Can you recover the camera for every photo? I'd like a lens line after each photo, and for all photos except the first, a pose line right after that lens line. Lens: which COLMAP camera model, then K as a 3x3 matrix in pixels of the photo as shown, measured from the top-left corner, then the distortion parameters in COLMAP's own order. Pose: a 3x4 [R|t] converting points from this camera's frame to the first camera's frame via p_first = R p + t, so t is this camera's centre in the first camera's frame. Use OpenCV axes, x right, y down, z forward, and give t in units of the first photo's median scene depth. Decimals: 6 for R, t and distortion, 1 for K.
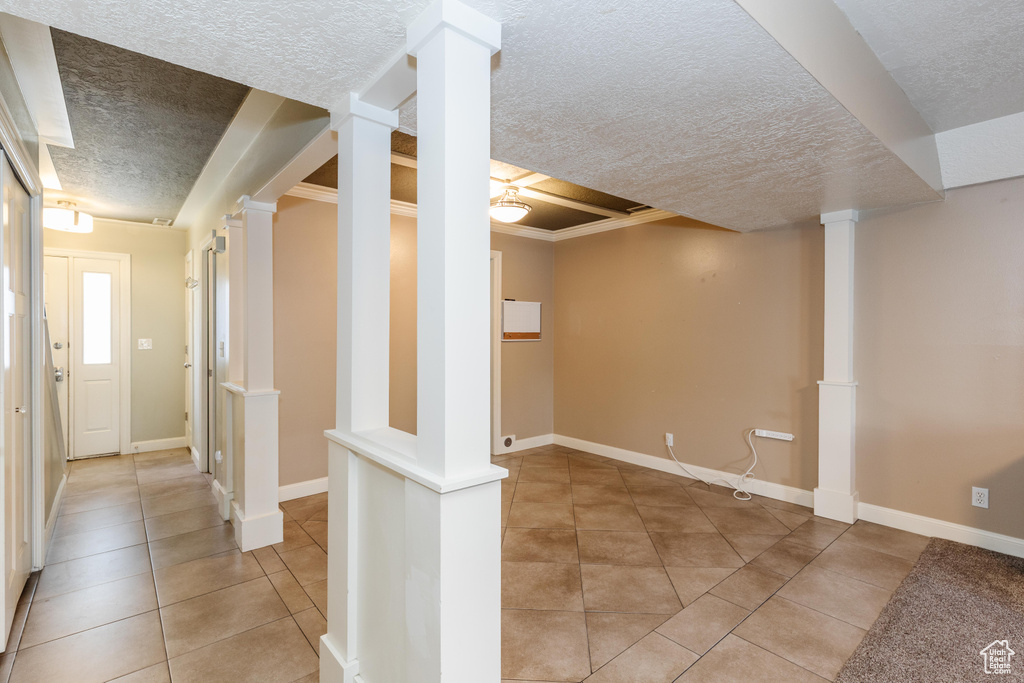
lens RADIAL K [[485.3, 0, 522.5], [0, 485.3, 327.8], [0, 0, 1]] dist [0.011086, -0.002665]
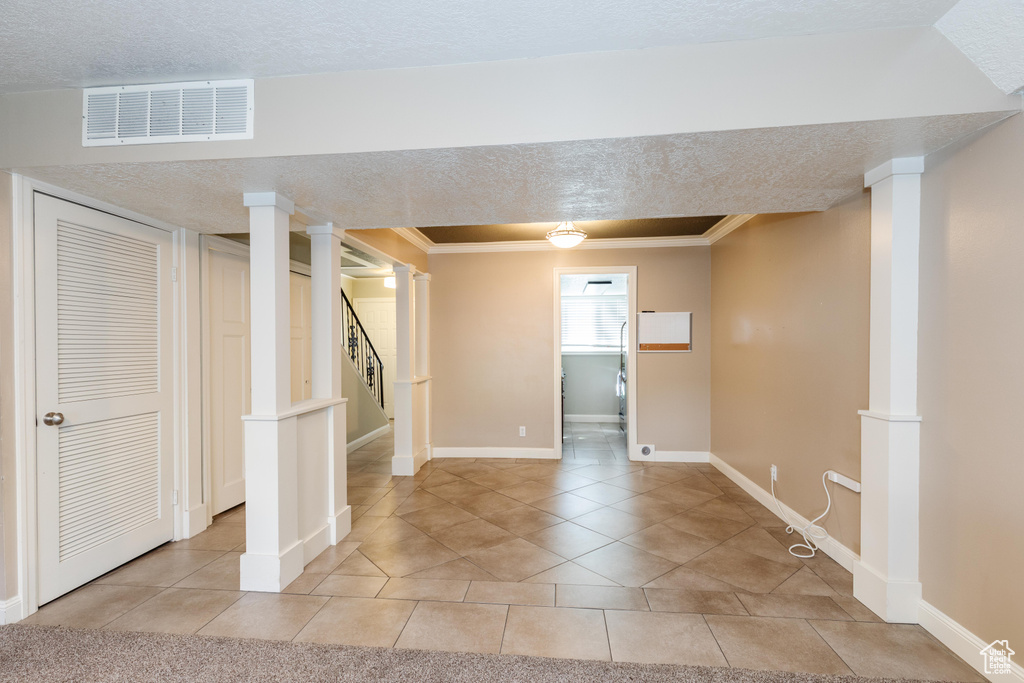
lens RADIAL K [[485.3, 0, 501.1], [0, 485.3, 343.1], [0, 0, 1]] dist [0.011086, -0.002665]
pose [[0.652872, -0.007549, -0.757430, 0.720493], [0.014431, 0.999893, 0.002474, 0.001697], [0.757330, -0.012546, 0.652911, 0.130207]]
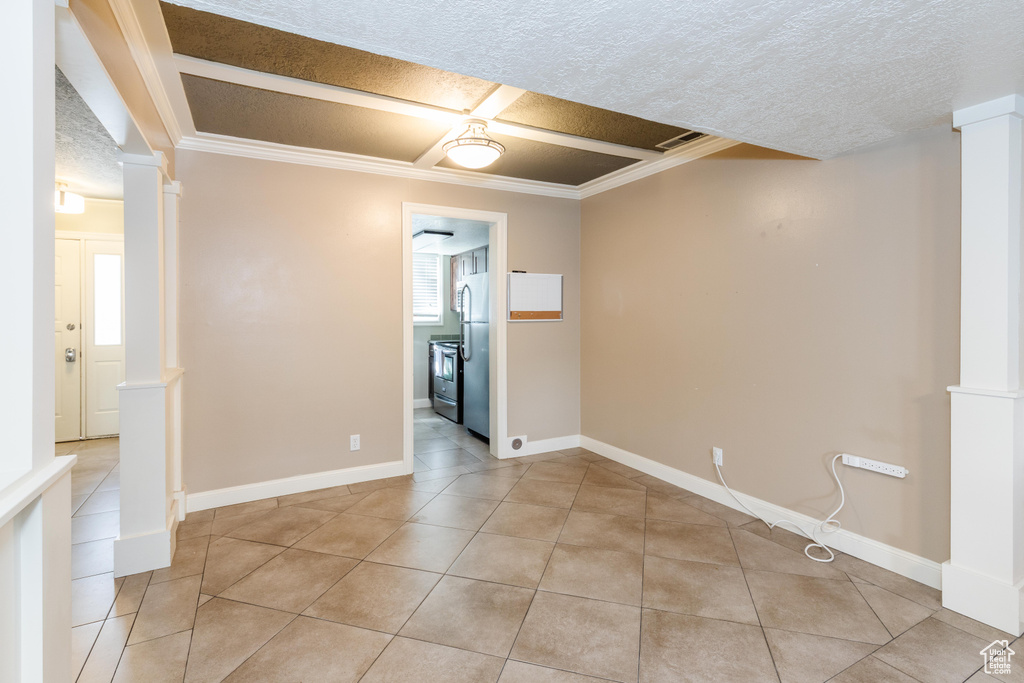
lens RADIAL K [[485.3, 0, 508.0], [0, 485.3, 310.0], [0, 0, 1]] dist [0.011086, -0.002665]
pose [[0.972241, -0.007918, -0.233848, 0.195625], [0.008927, 0.999955, 0.003256, 0.006550], [0.233812, -0.005253, 0.972268, 0.254140]]
